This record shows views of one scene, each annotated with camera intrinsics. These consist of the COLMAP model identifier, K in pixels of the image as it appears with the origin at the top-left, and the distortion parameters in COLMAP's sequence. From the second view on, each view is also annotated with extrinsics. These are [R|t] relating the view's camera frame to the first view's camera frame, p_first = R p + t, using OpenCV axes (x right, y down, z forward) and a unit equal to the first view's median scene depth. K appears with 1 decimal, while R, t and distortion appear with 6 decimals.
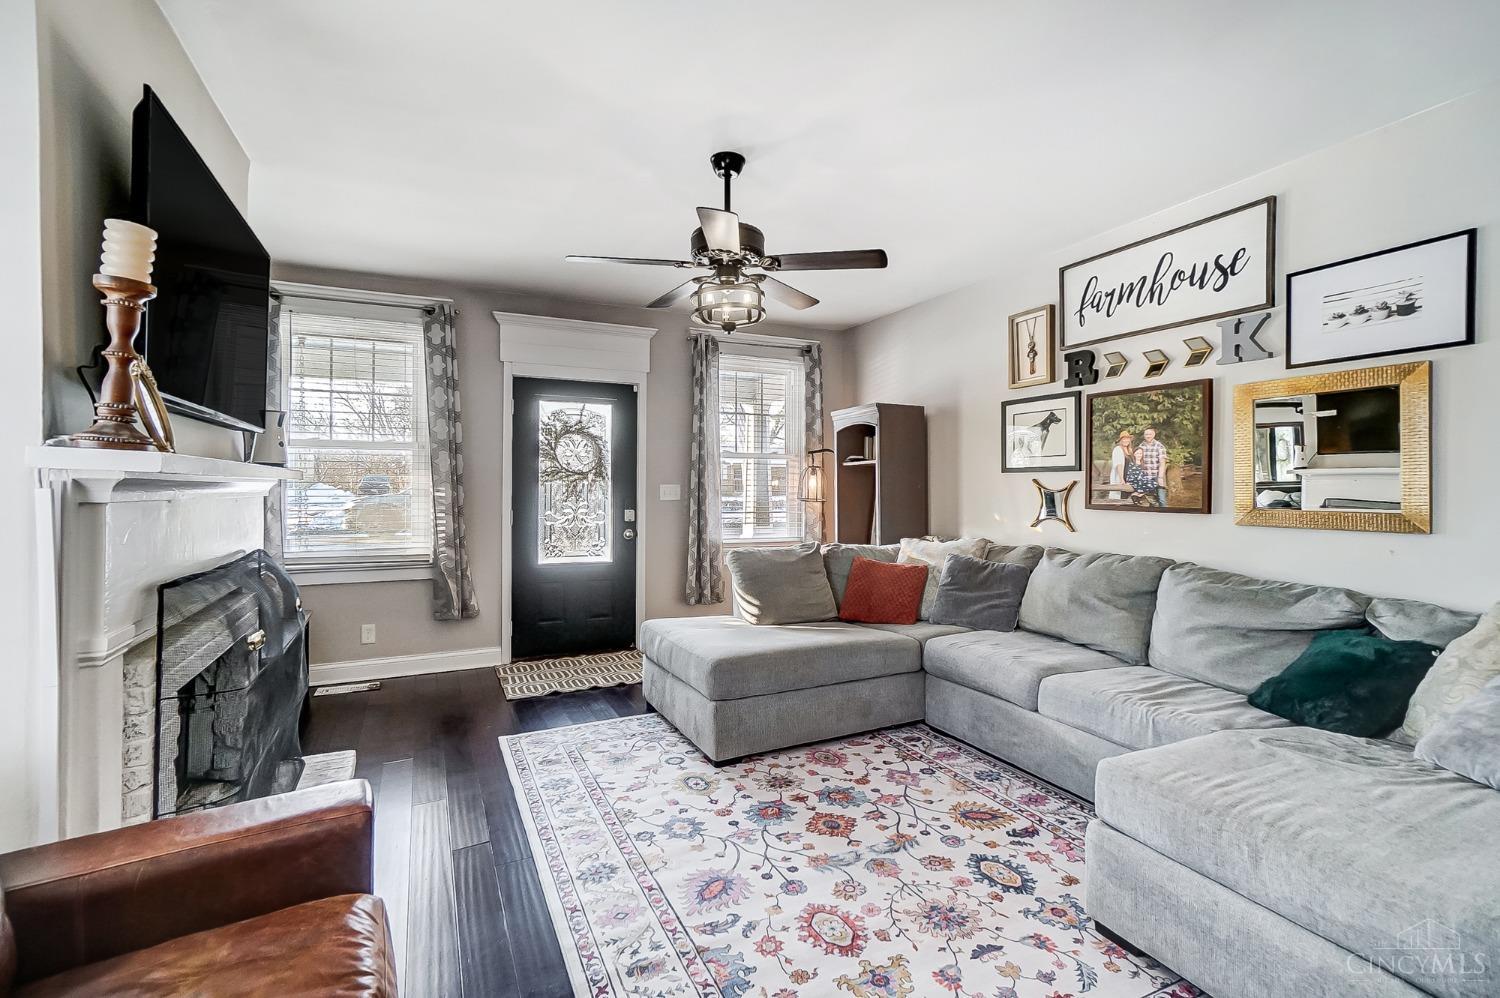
lens RADIAL K [[663.8, 0, 735.9], [0, 663.8, 479.8], [0, 0, 1]] dist [-0.004734, 0.000432]
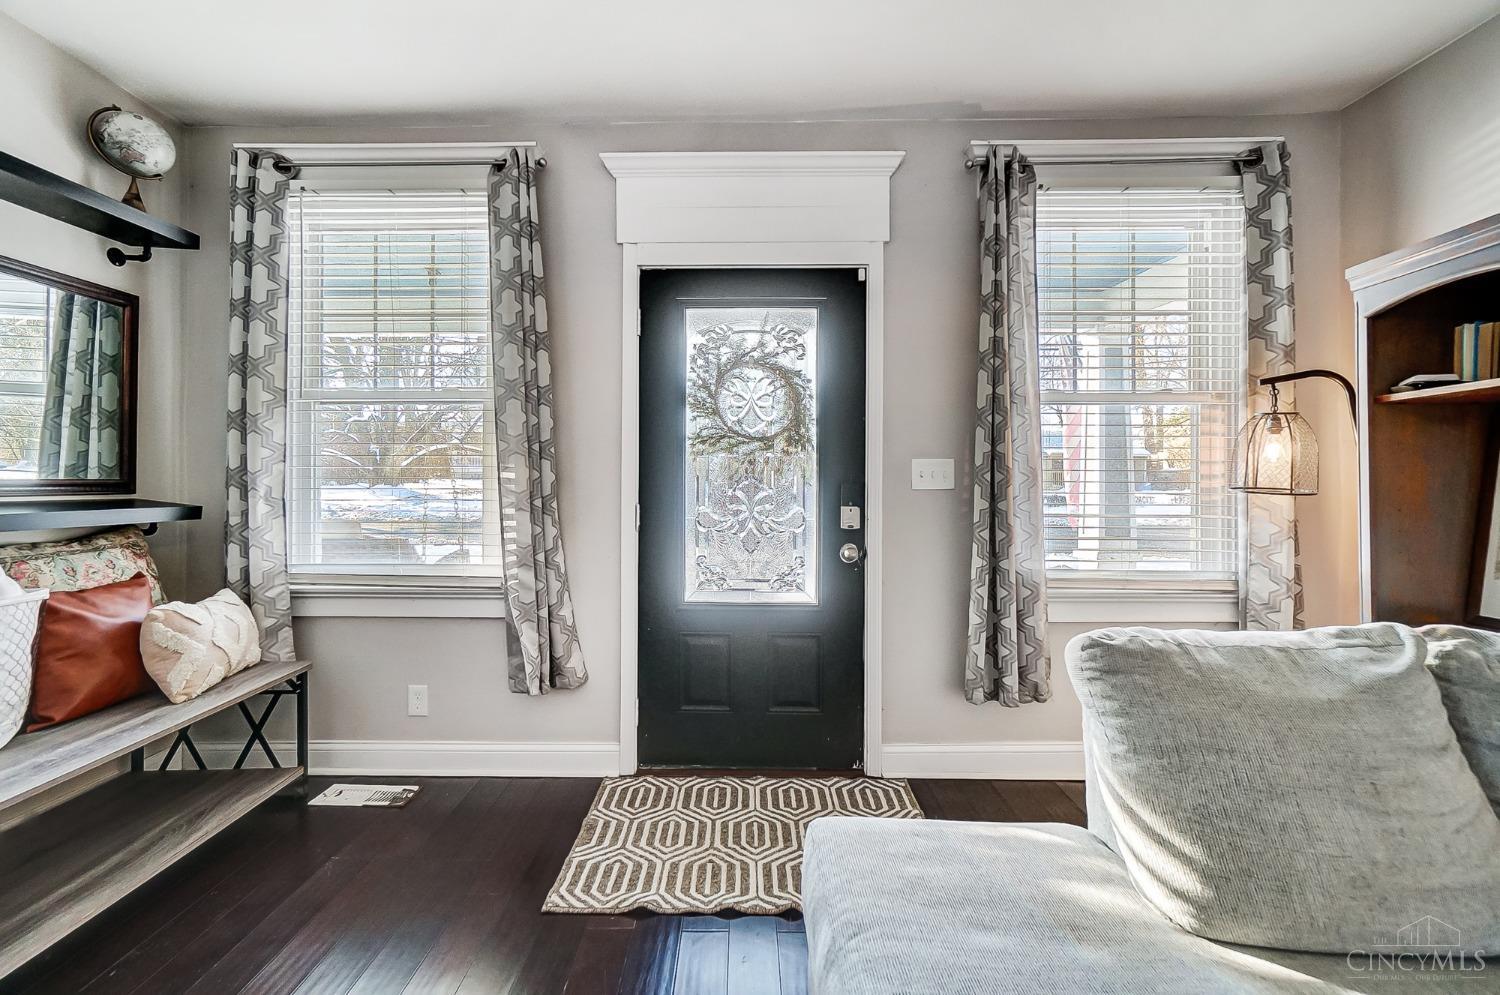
lens RADIAL K [[663.8, 0, 735.9], [0, 663.8, 478.3], [0, 0, 1]] dist [-0.004734, 0.000432]
pose [[0.900858, -0.002279, -0.434108, -0.014463], [0.005209, 0.999971, 0.005561, 0.019254], [0.434082, -0.007271, 0.900844, 0.487605]]
